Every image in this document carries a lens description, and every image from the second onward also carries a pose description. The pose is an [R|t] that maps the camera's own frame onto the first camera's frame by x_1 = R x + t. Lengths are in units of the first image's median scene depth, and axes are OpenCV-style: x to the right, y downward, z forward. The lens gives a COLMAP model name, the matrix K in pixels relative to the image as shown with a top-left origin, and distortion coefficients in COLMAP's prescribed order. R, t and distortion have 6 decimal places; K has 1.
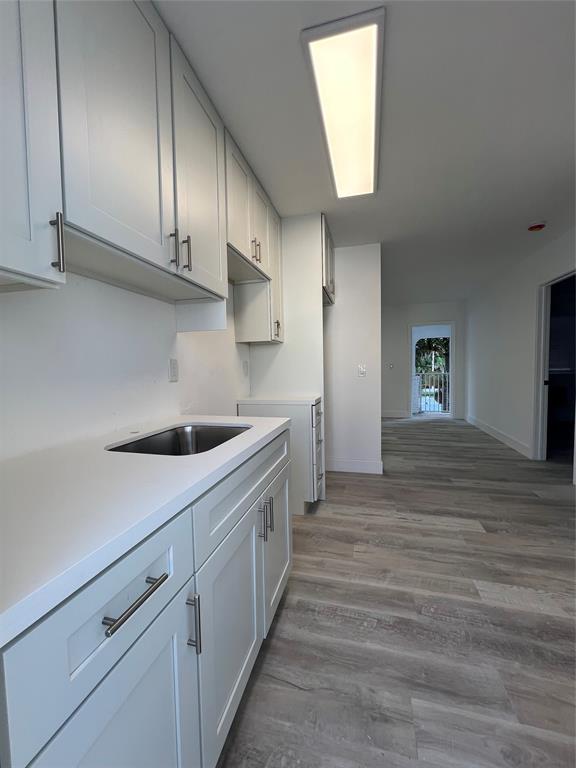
lens RADIAL K [[304.0, 0, 292.9], [0, 304.0, 382.4], [0, 0, 1]] dist [-0.000425, 0.000247]
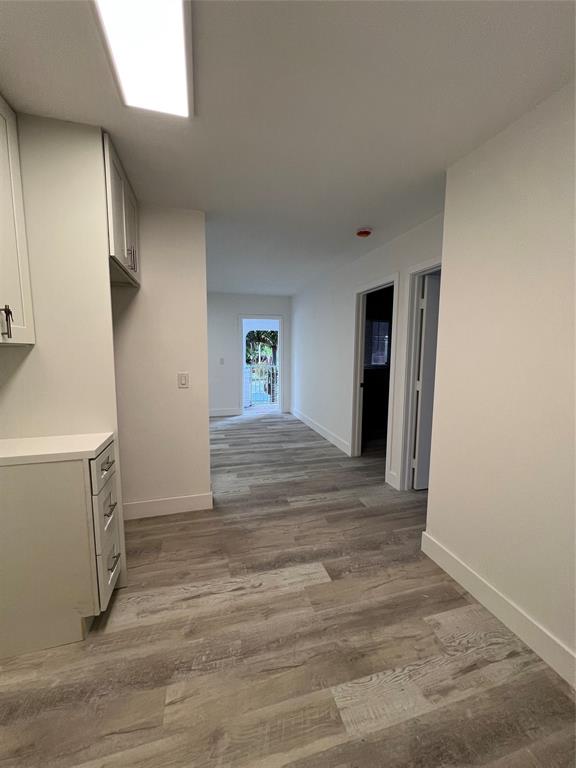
lens RADIAL K [[303.4, 0, 288.0], [0, 303.4, 384.0], [0, 0, 1]] dist [0.002249, 0.000380]
pose [[0.864859, -0.032465, 0.500965, 0.094155], [0.003141, 0.998237, 0.059267, -0.092350], [-0.502006, -0.049684, 0.863436, 0.278705]]
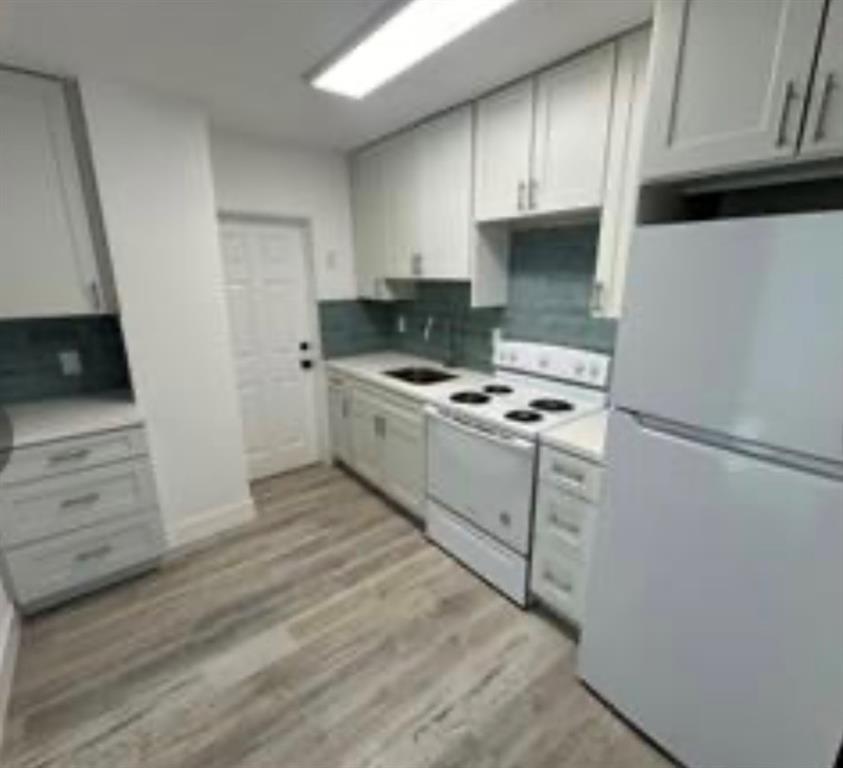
lens RADIAL K [[419.5, 0, 421.5], [0, 419.5, 384.0], [0, 0, 1]] dist [0.001232, -0.000395]
pose [[-0.603704, 0.224451, -0.764960, 0.687023], [-0.025796, 0.953545, 0.300144, -0.225774], [0.796791, 0.200931, -0.569869, 1.107334]]
